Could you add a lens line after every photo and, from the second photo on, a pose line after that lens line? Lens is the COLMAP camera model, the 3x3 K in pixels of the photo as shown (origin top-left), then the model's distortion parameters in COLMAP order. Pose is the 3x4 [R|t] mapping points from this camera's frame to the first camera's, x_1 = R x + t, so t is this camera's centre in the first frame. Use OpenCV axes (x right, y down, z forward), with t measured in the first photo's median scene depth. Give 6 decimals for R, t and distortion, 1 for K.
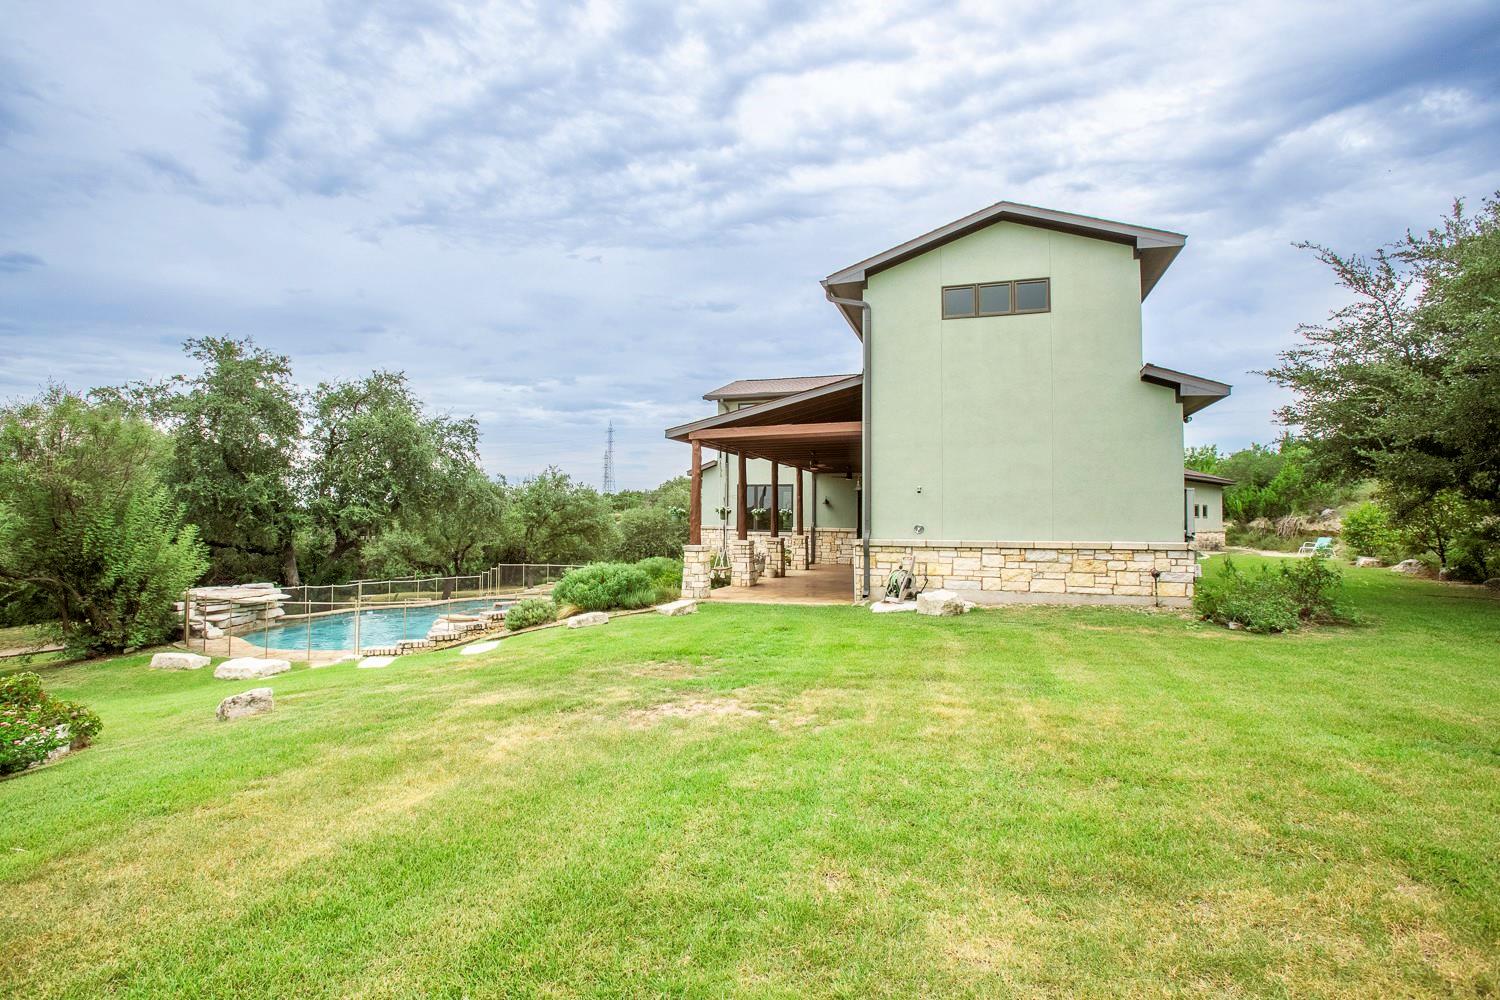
lens RADIAL K [[708.8, 0, 740.3], [0, 708.8, 500.7], [0, 0, 1]] dist [0.003233, 0.000400]
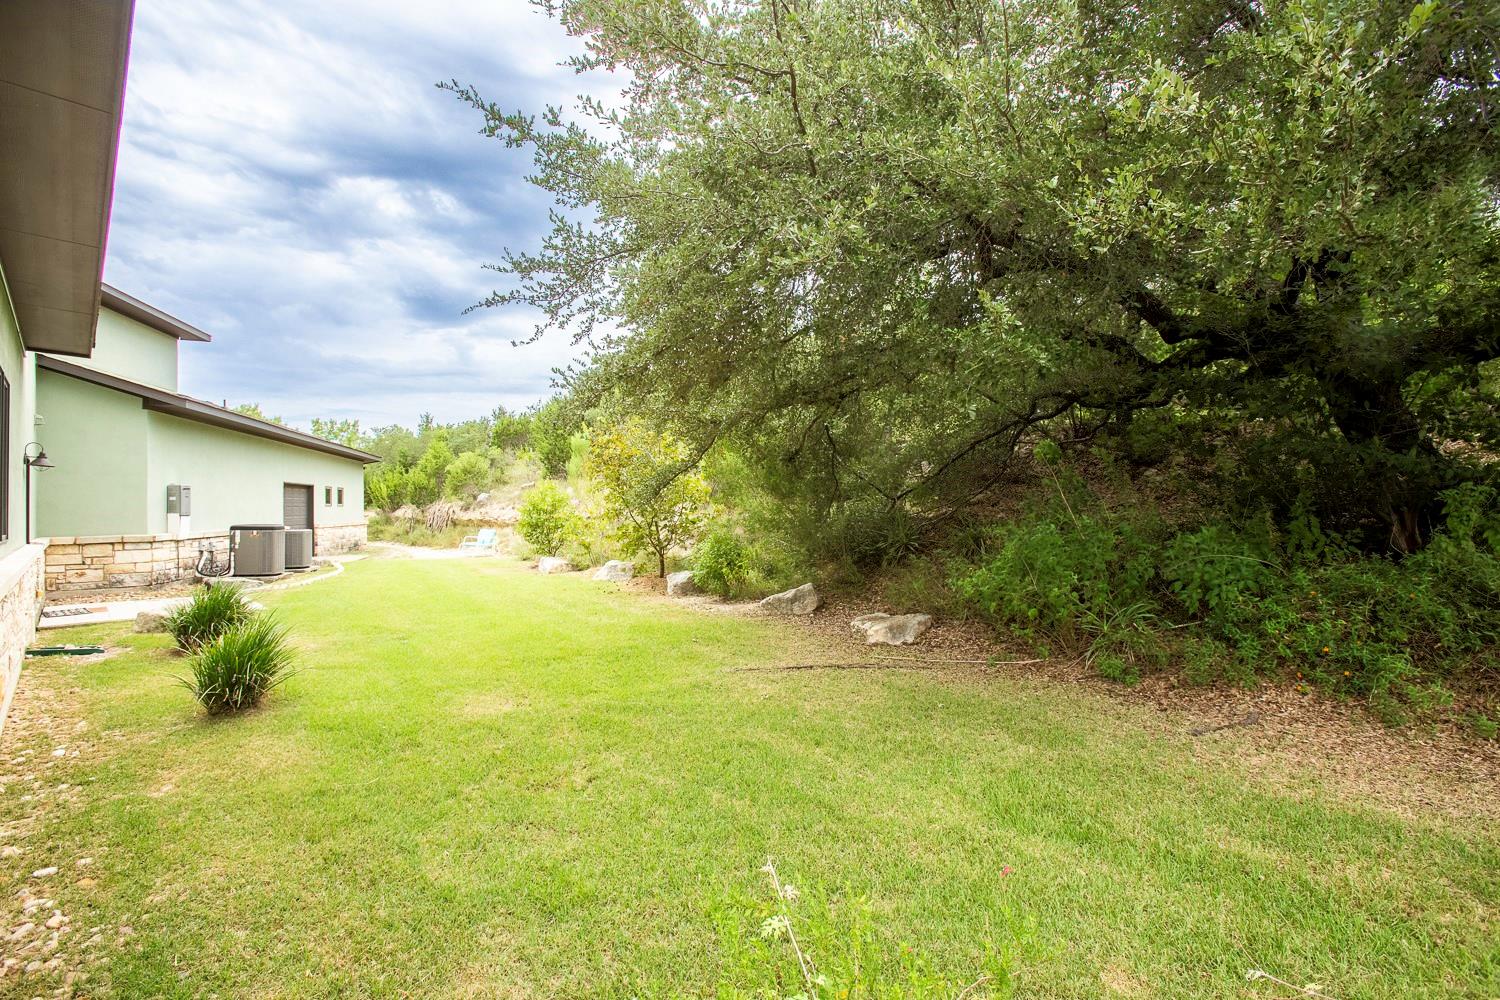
lens RADIAL K [[708.8, 0, 741.1], [0, 708.8, 495.7], [0, 0, 1]] dist [0.003233, 0.000400]
pose [[0.467885, -0.001254, 0.883789, 0.215111], [-0.005333, 0.999977, 0.004243, 0.008564], [-0.883774, -0.006698, 0.467867, 0.314244]]
